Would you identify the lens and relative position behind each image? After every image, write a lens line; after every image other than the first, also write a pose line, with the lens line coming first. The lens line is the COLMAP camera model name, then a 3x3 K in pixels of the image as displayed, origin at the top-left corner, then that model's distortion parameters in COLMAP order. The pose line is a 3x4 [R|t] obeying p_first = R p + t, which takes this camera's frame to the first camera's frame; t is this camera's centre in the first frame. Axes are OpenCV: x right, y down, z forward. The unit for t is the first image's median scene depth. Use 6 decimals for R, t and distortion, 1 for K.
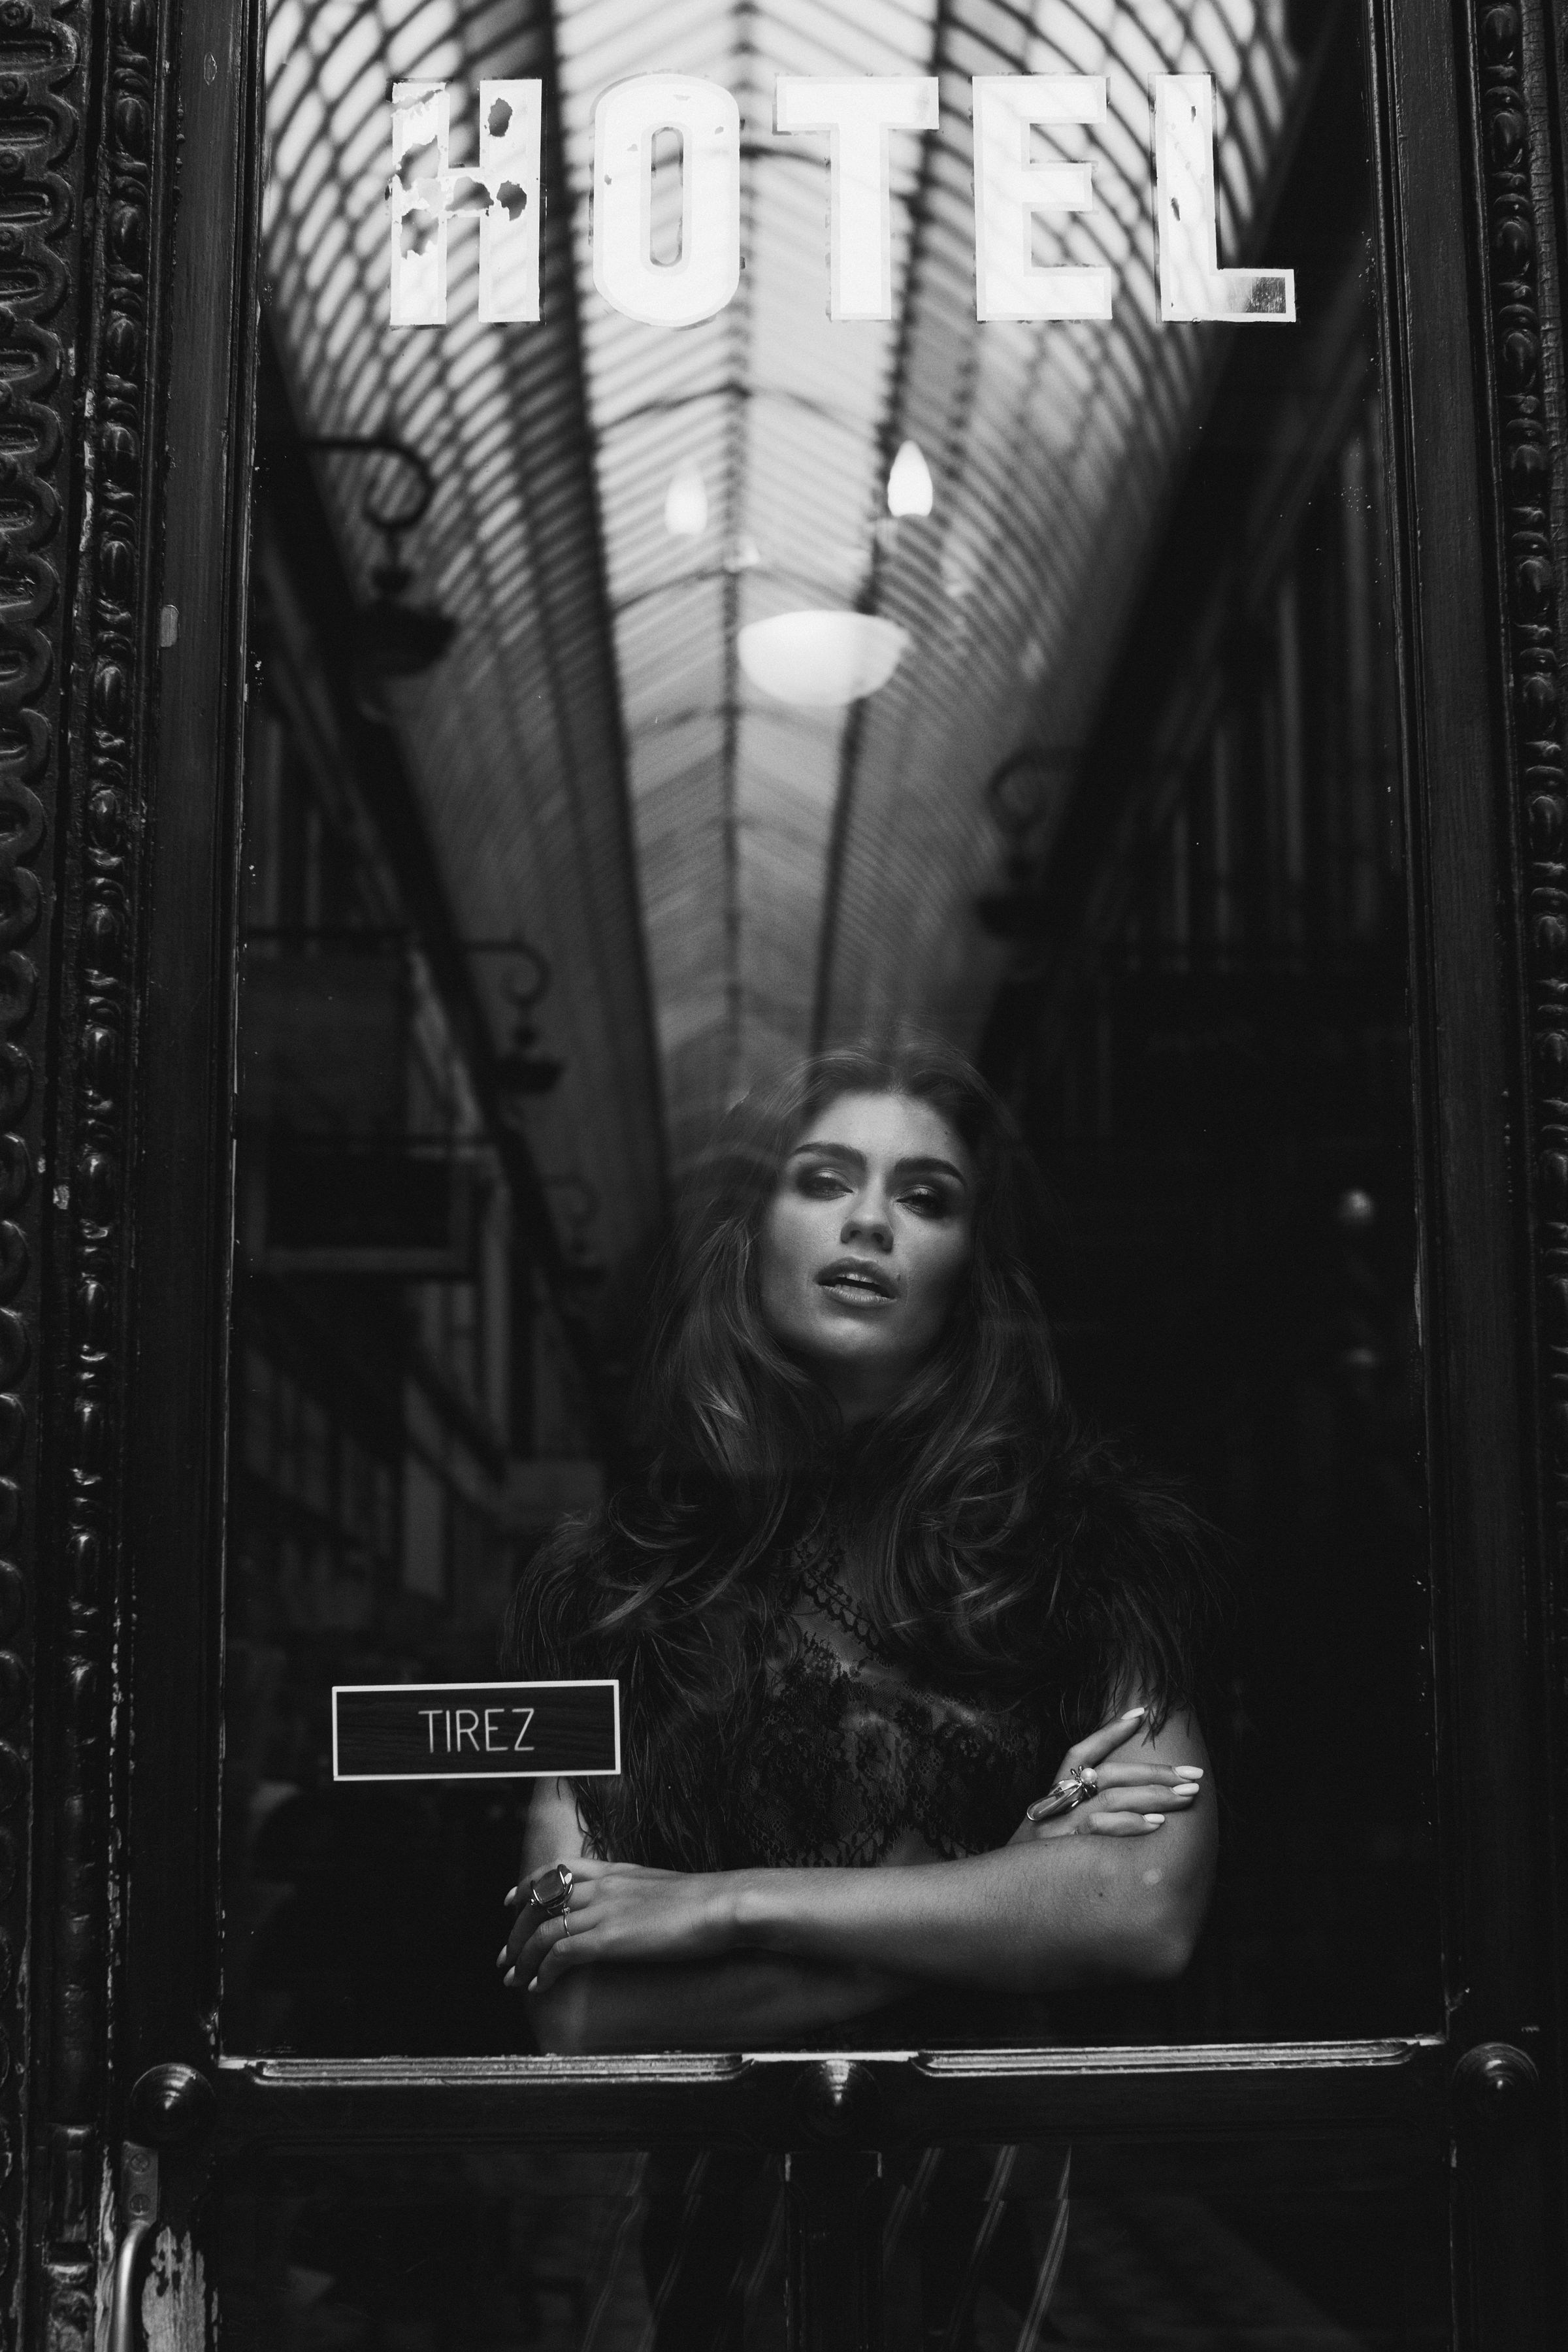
lens RADIAL K [[3954.2, 0, 783.8], [0, 3954.2, 950.1], [0, 0, 1]] dist [-0.187939, 0.301060]
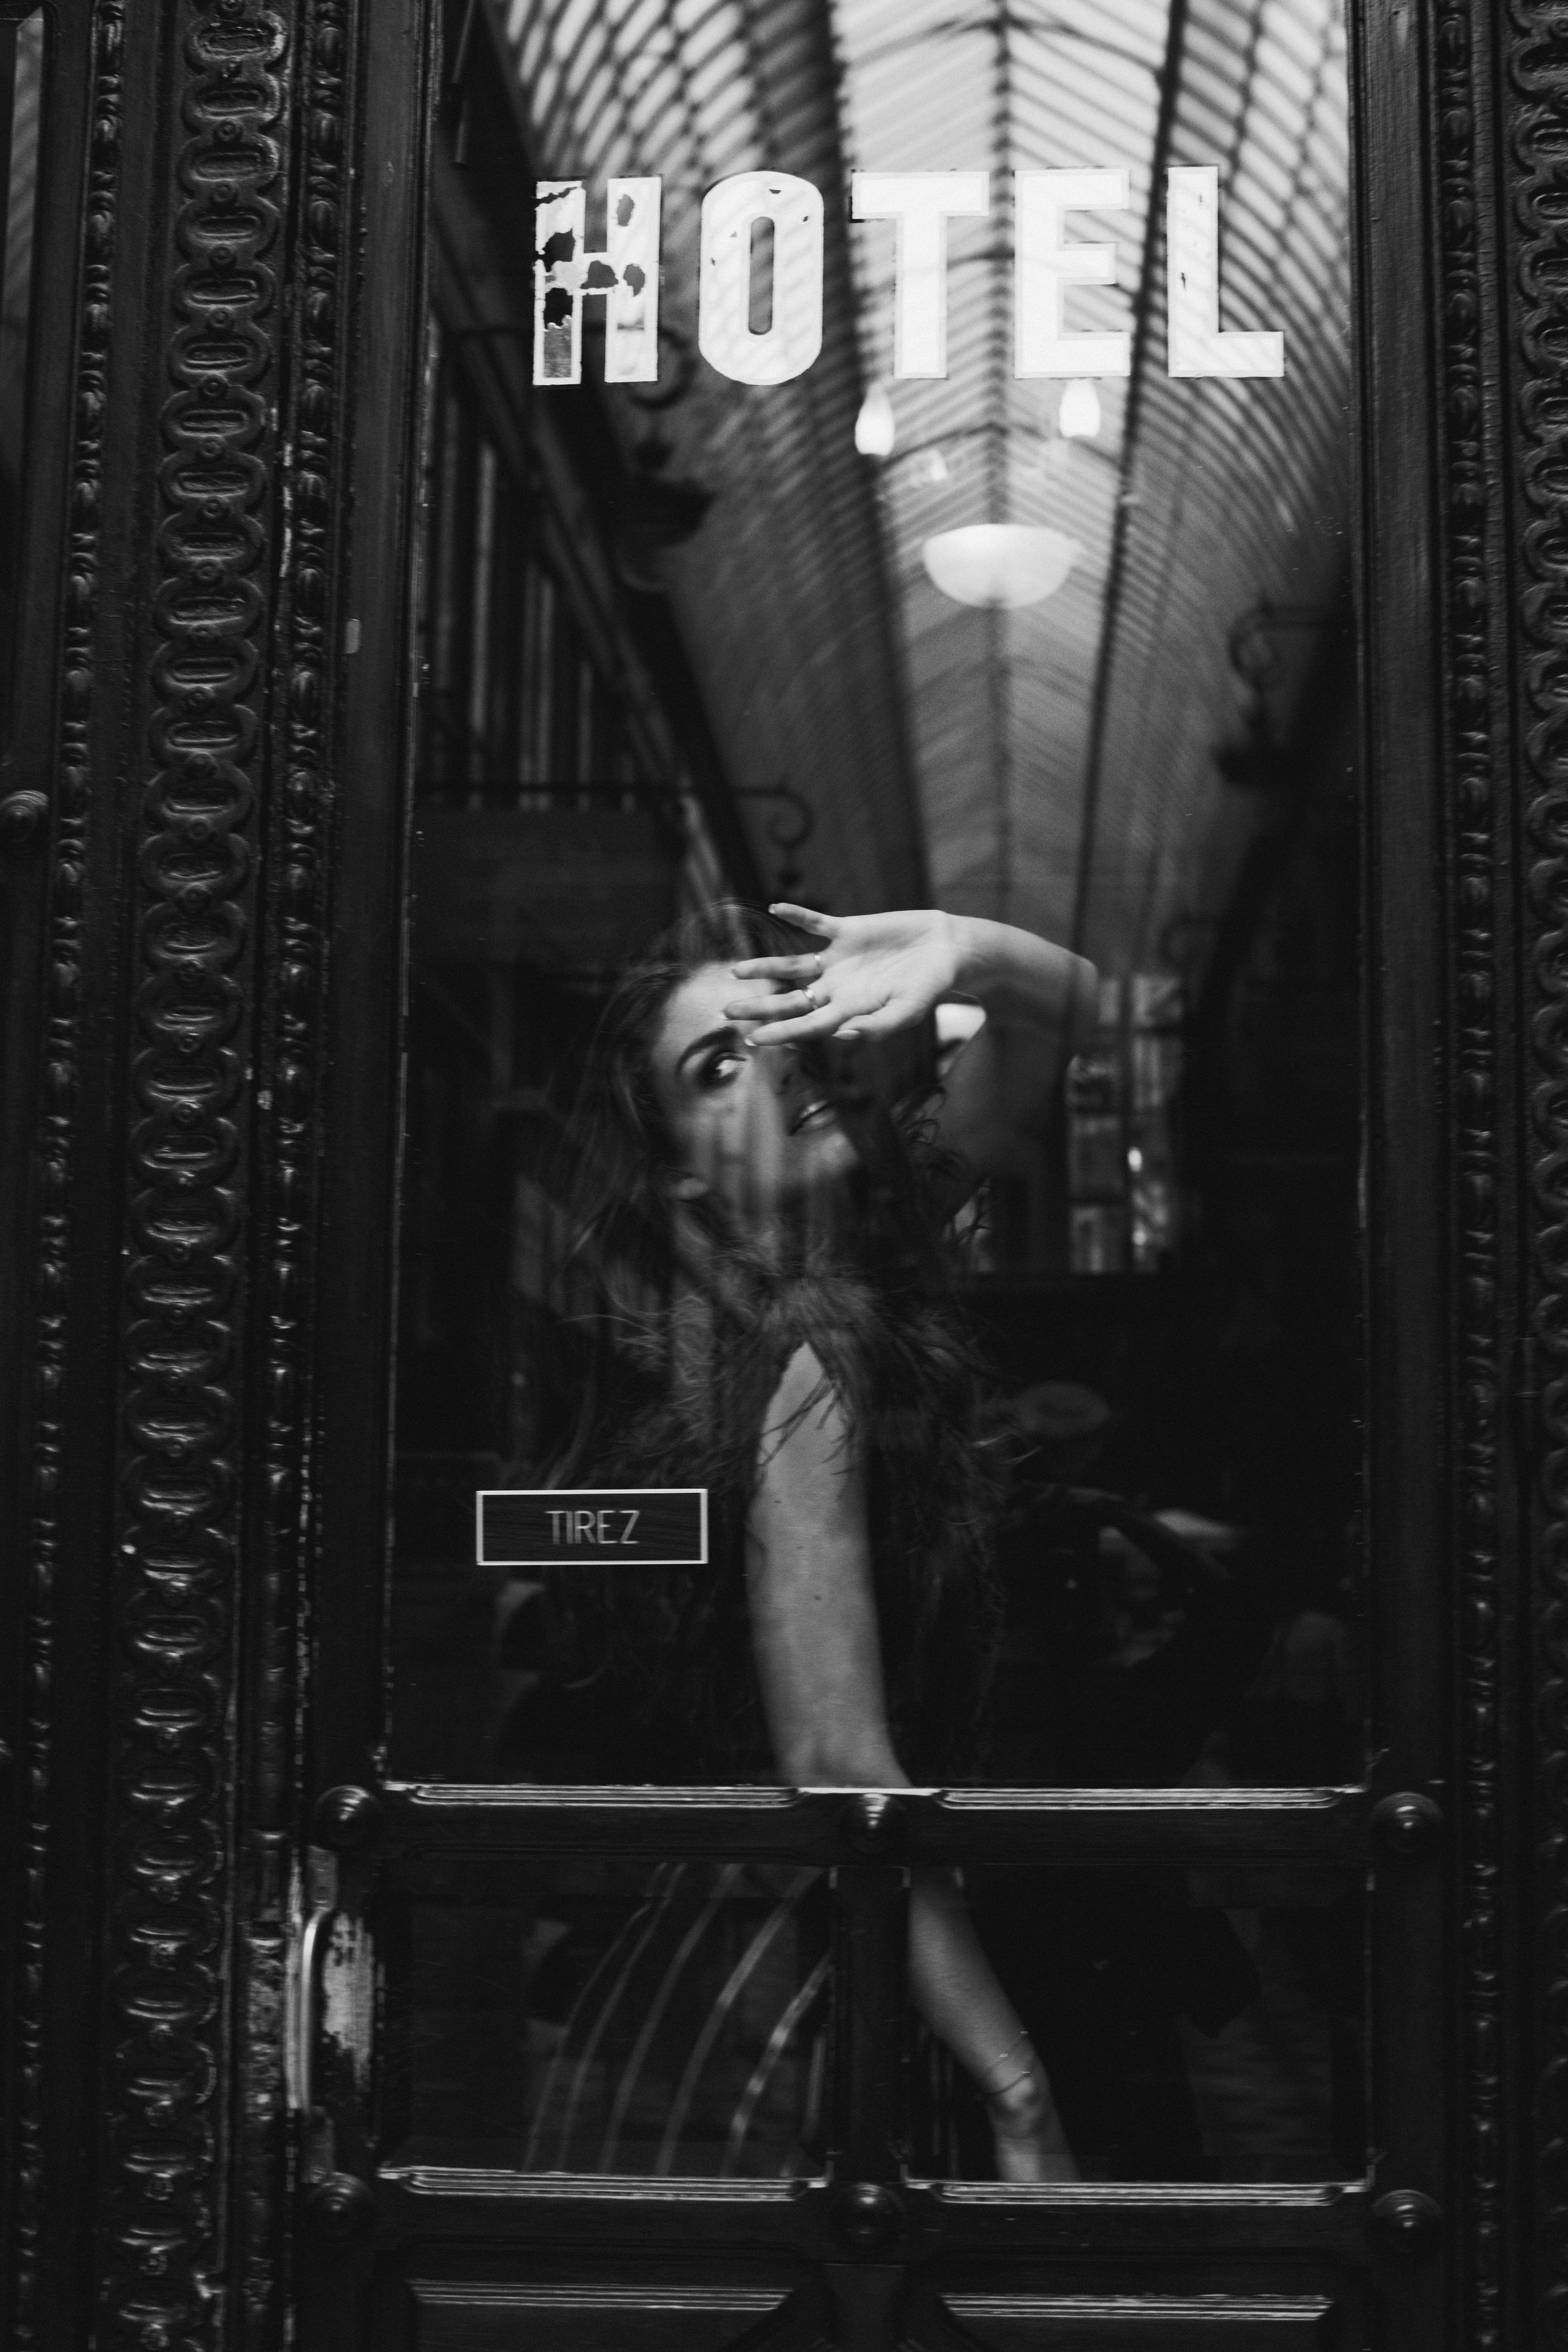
lens RADIAL K [[3954.2, 0, 783.8], [0, 3954.2, 950.1], [0, 0, 1]] dist [-0.187939, 0.301060]
pose [[0.996713, 0.005808, -0.080810, 0.079344], [-0.001865, 0.998808, 0.048785, -0.044587], [0.080997, -0.048474, 0.995535, -0.227537]]
